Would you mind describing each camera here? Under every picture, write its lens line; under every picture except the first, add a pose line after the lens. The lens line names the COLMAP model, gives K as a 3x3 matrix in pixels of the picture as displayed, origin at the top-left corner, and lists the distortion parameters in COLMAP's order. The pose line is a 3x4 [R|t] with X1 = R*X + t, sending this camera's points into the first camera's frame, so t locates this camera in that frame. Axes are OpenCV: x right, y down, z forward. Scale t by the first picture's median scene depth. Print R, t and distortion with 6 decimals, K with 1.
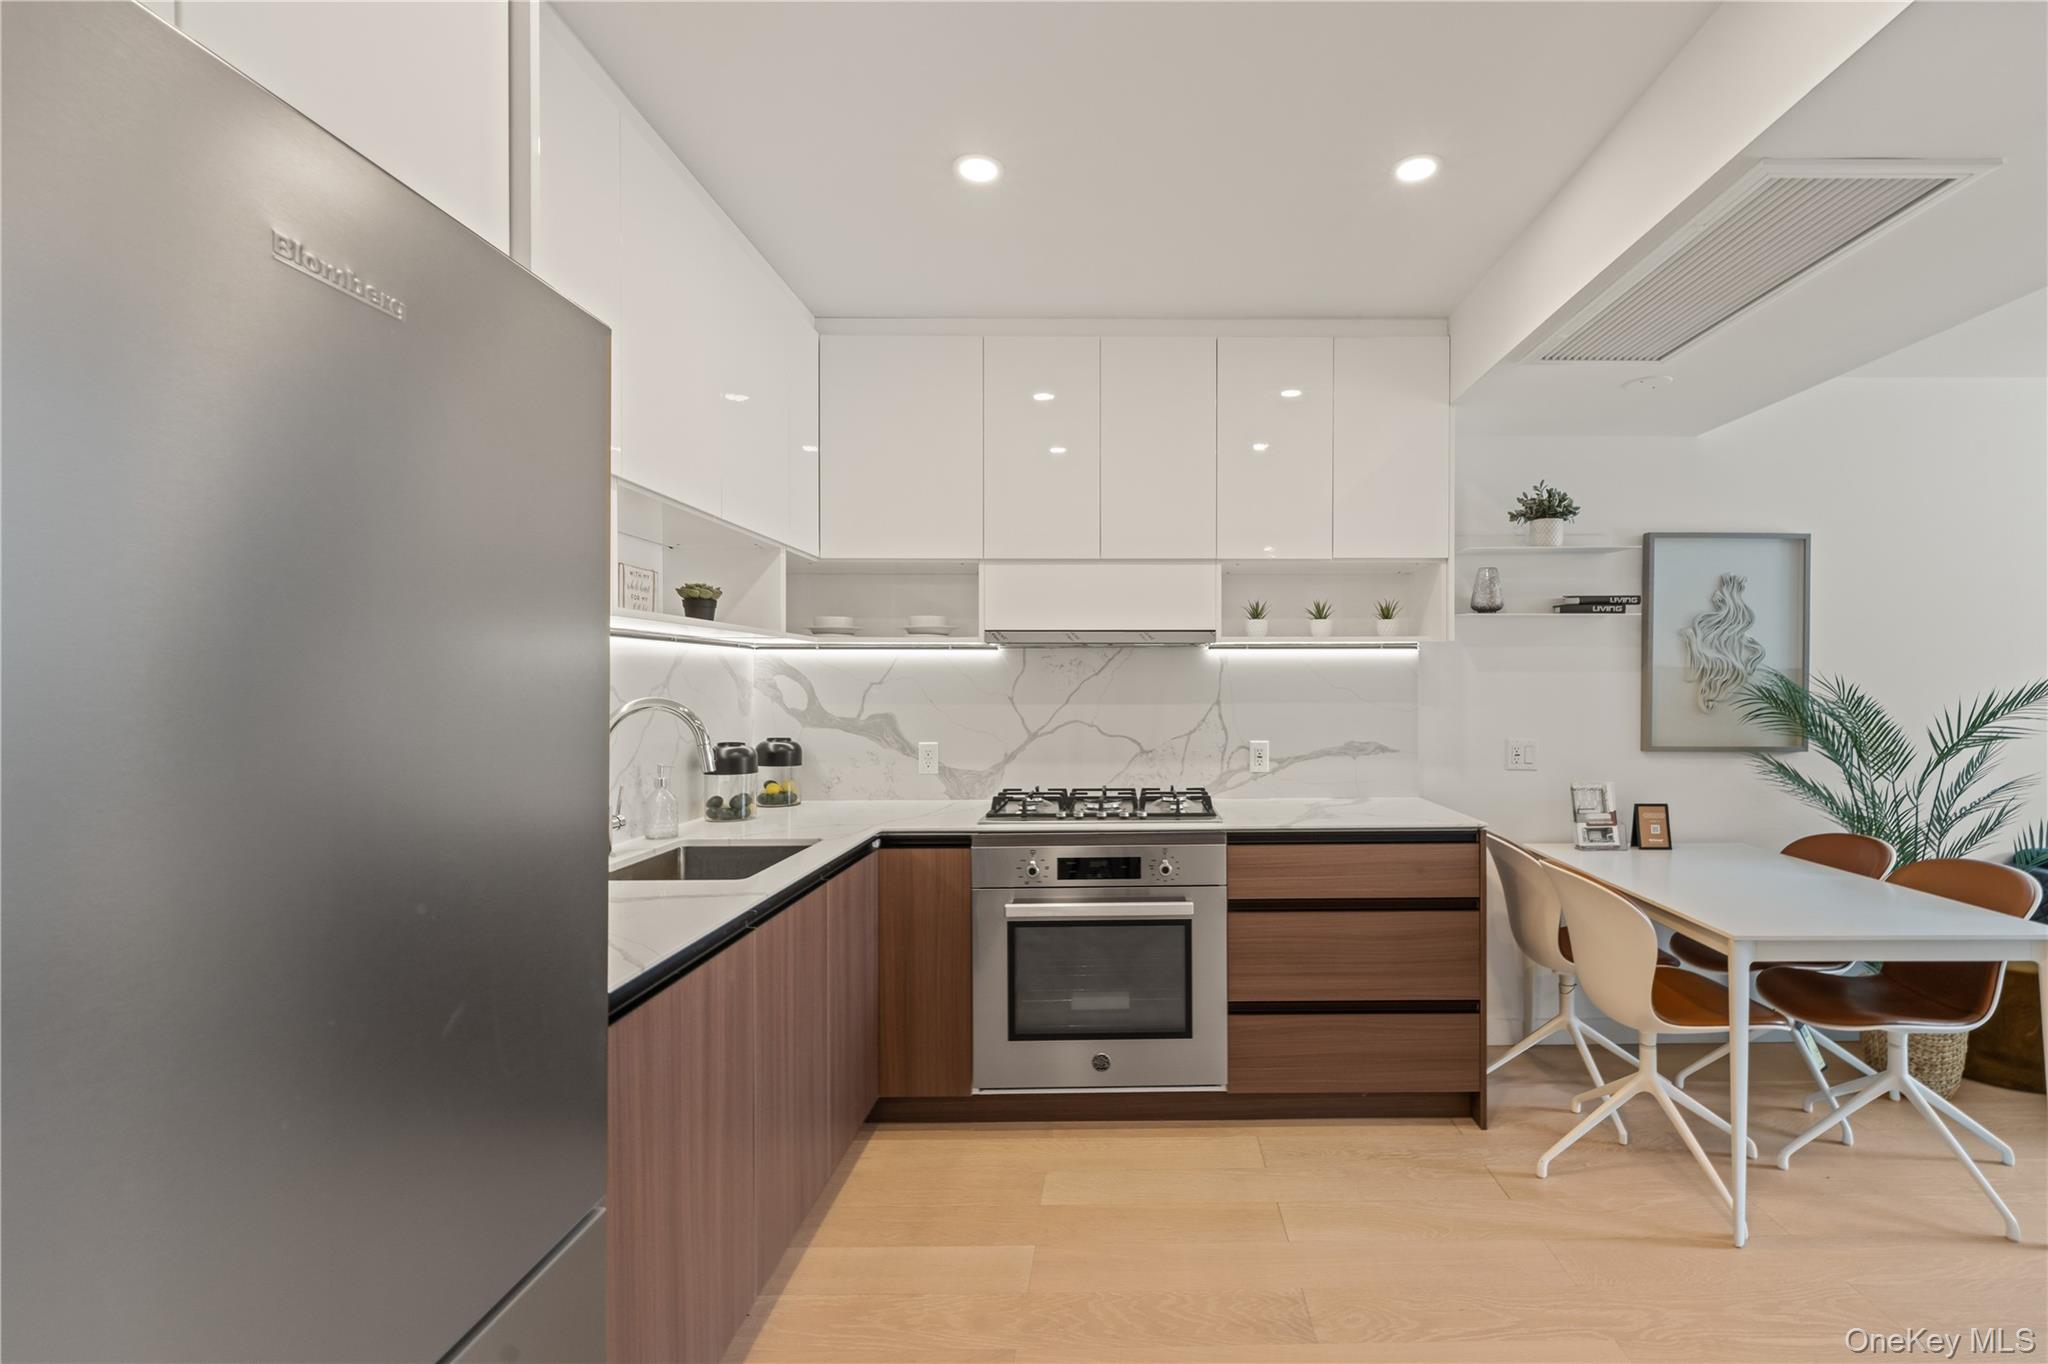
lens RADIAL K [[888.2, 0, 1136.9], [0, 888.2, 690.8], [0, 0, 1]] dist [0.000926, 0.000083]
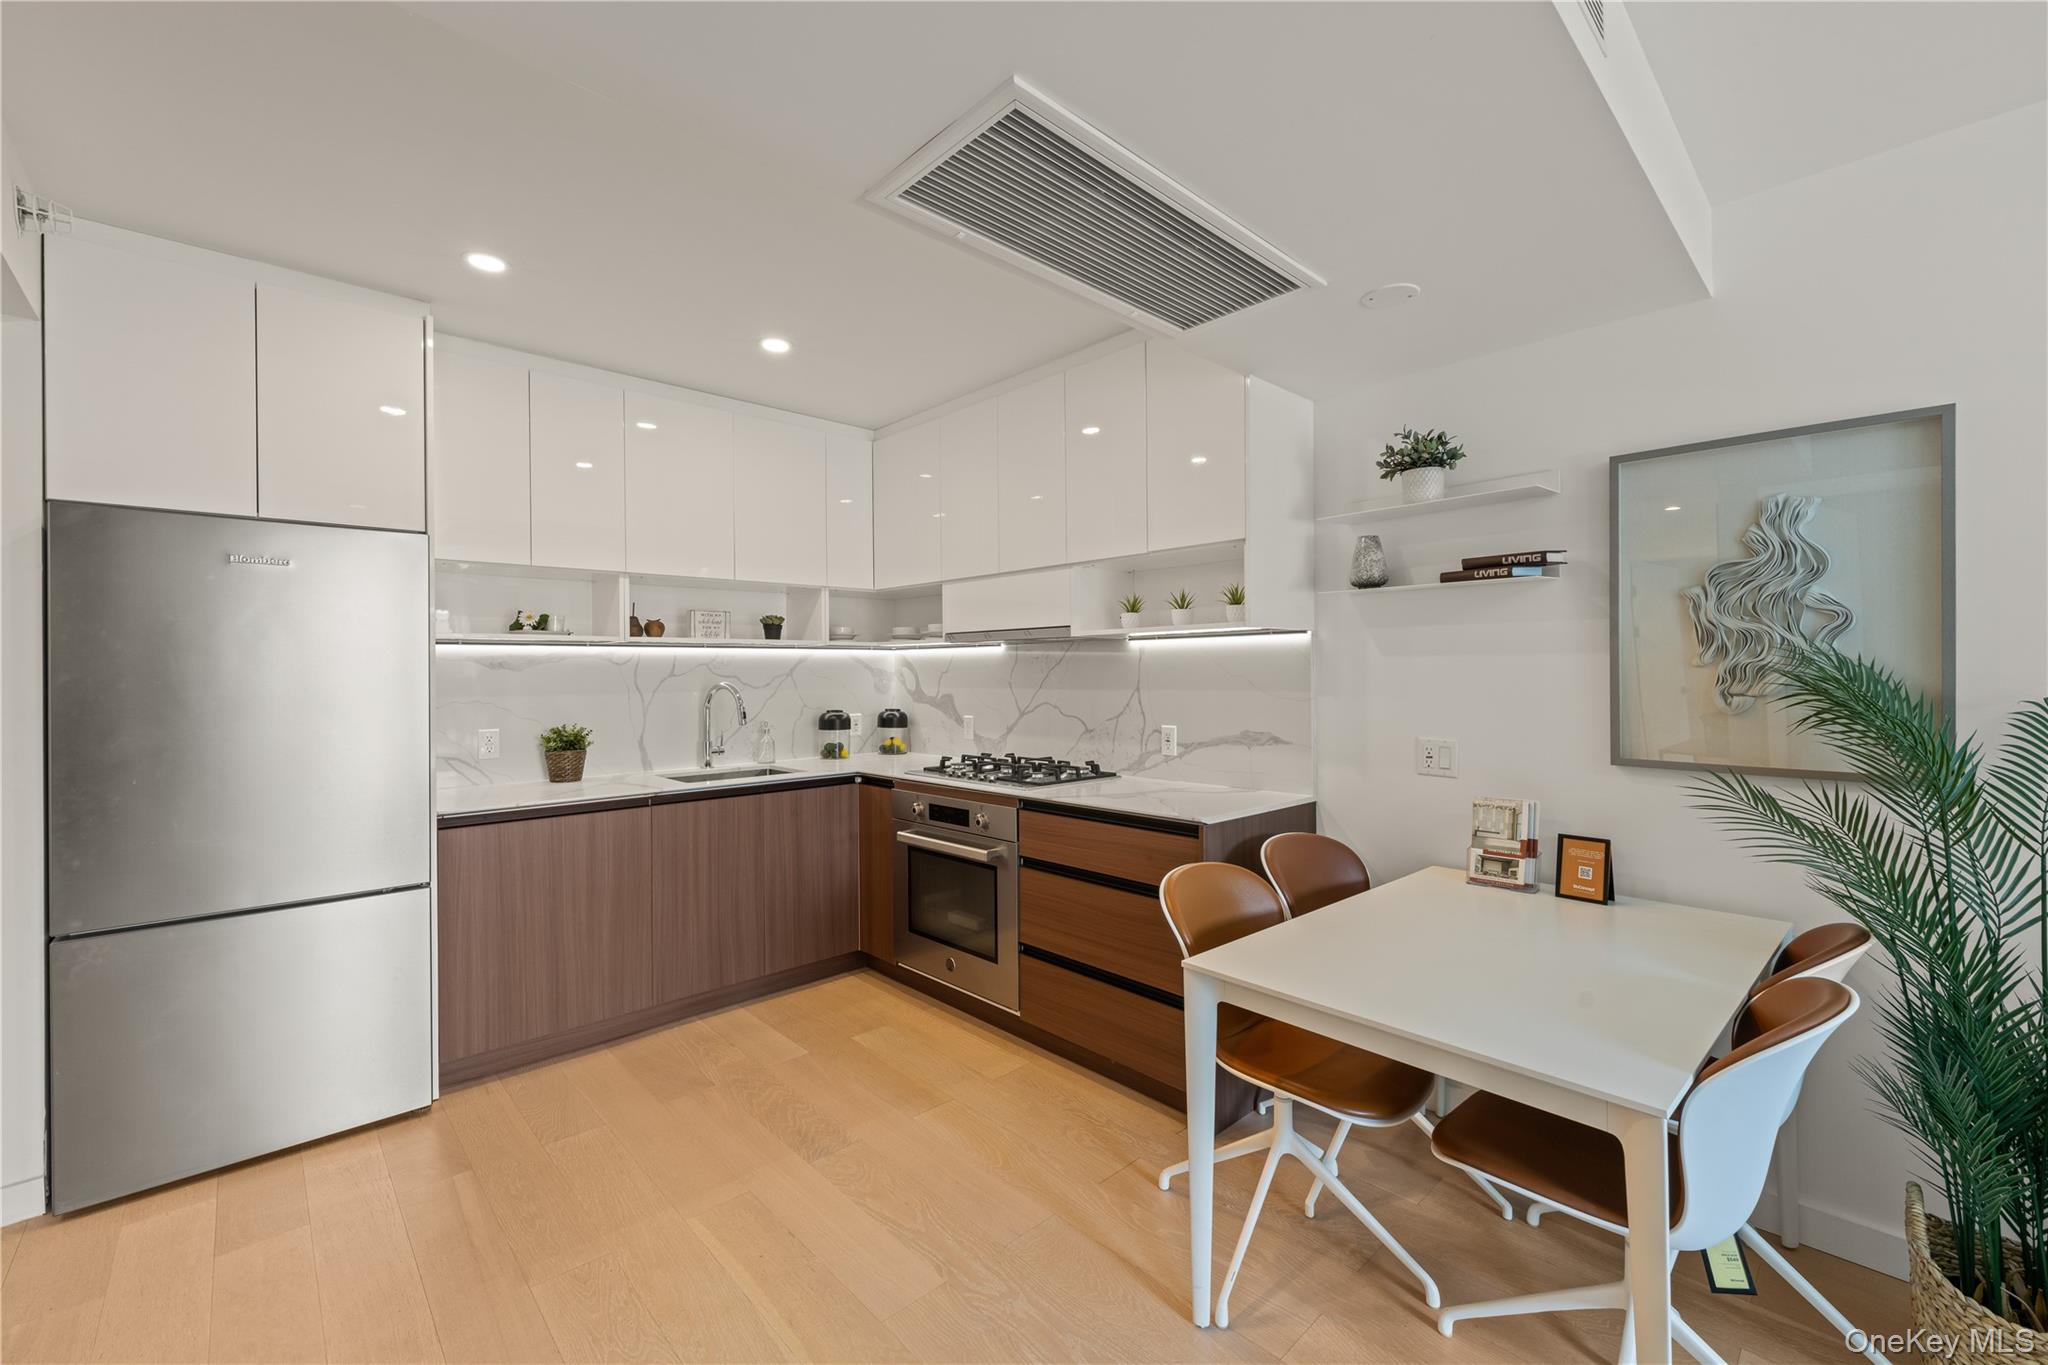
lens RADIAL K [[824.4, 0, 1048.4], [0, 824.4, 671.6], [0, 0, 1]] dist [-0.000213, 0.000027]
pose [[0.686843, -0.003376, -0.726798, 0.766728], [0.001581, 0.999994, -0.003151, -0.005176], [0.726804, 0.001015, 0.686844, 0.225772]]
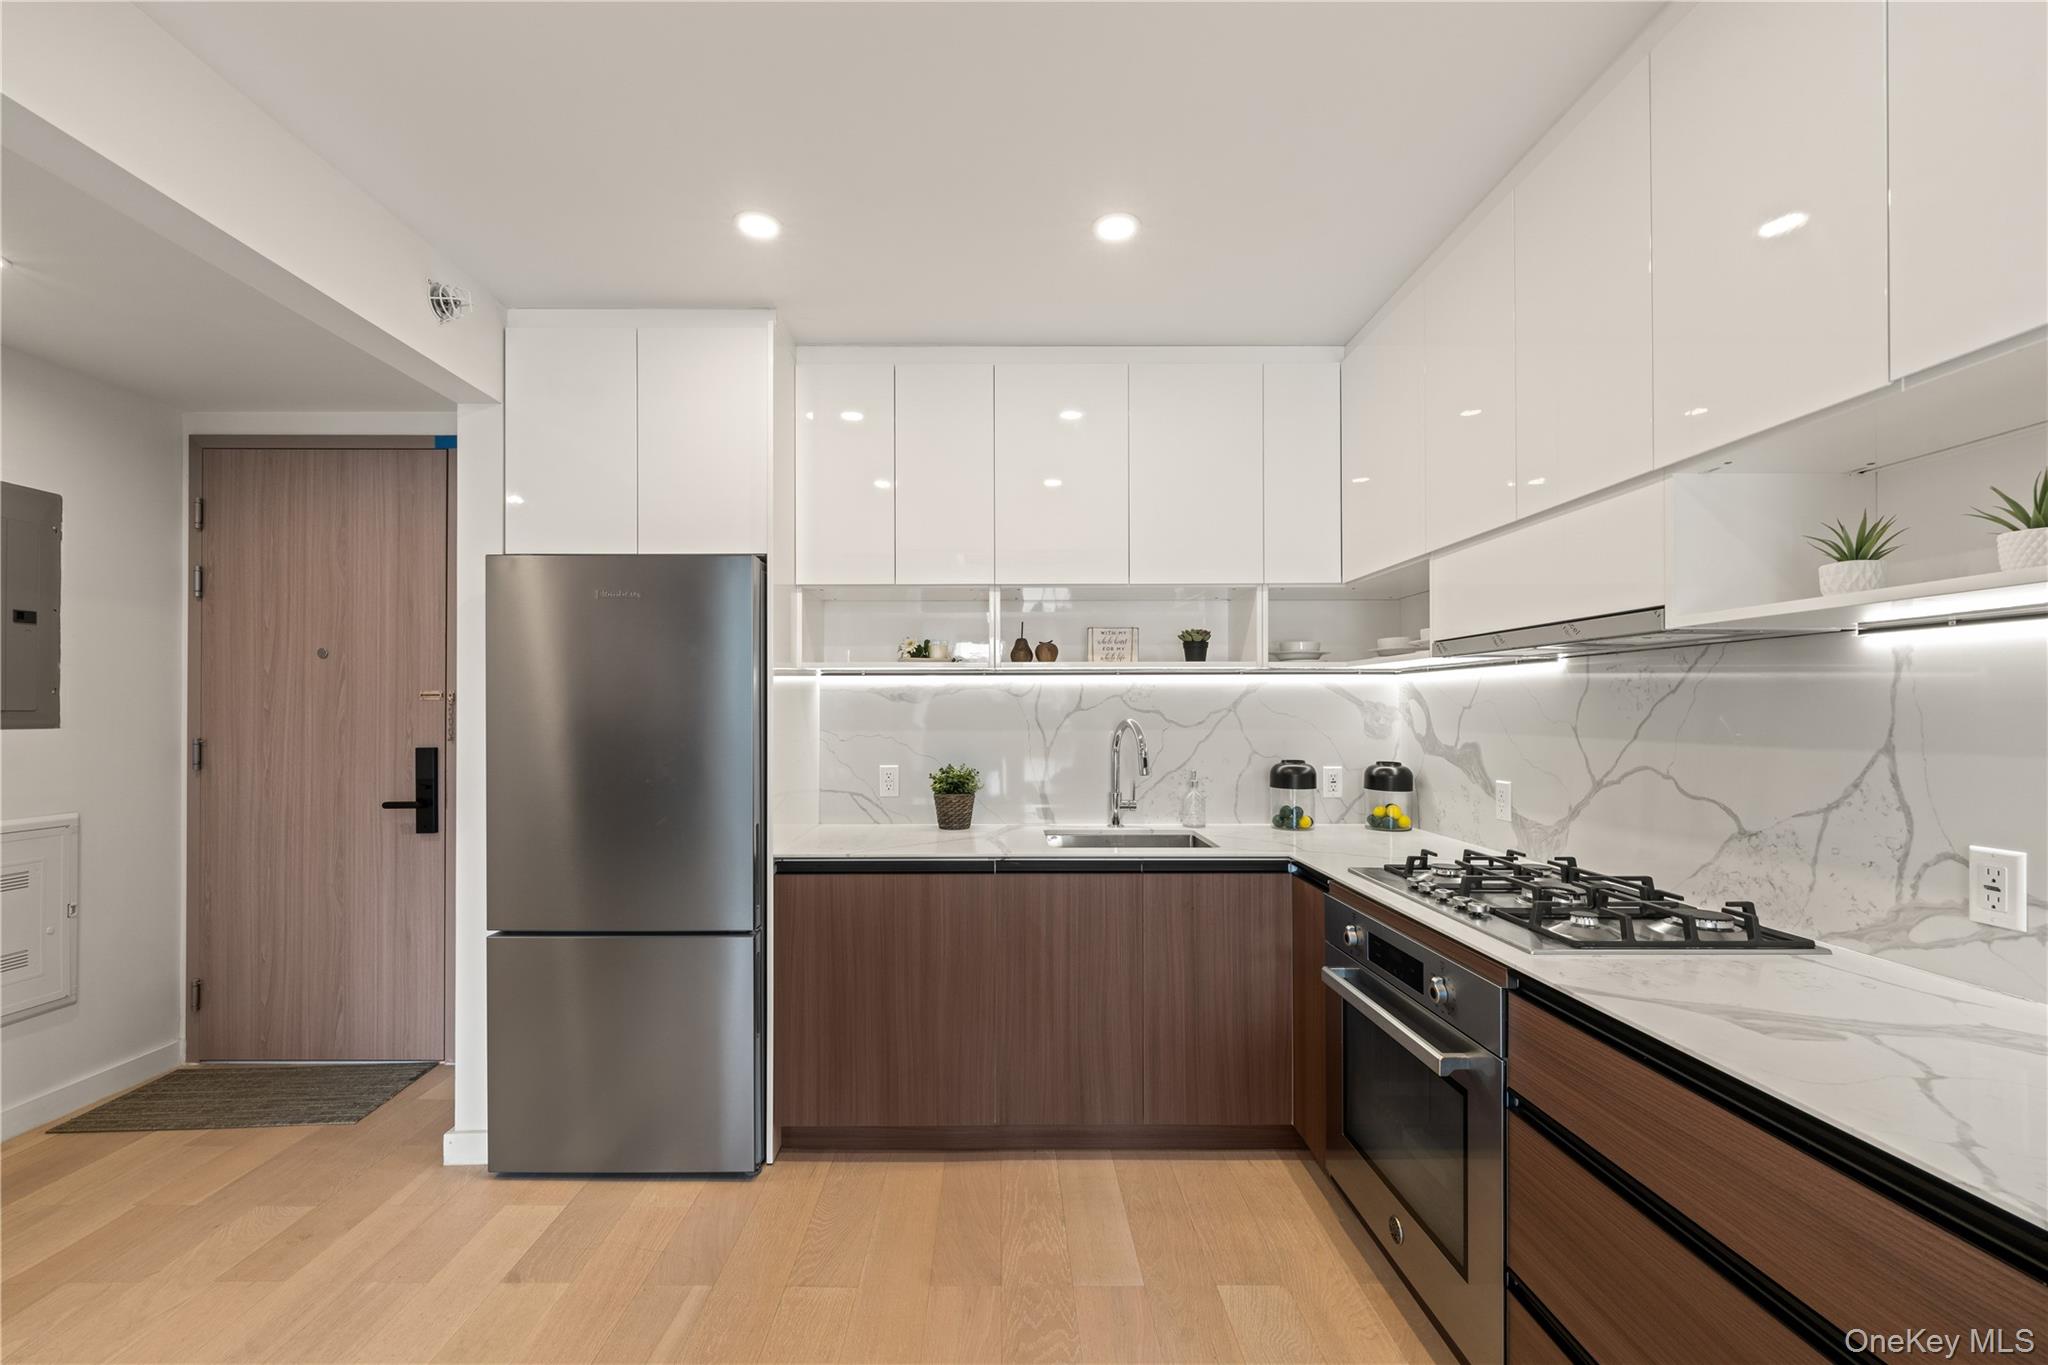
lens RADIAL K [[844.5, 0, 1011.4], [0, 844.5, 707.6], [0, 0, 1]] dist [-0.000647, 0.000012]
pose [[-0.010077, -0.000779, -0.999949, 0.536479], [-0.005630, 0.999984, -0.000723, -0.005274], [0.999933, 0.005622, -0.010081, 0.564829]]
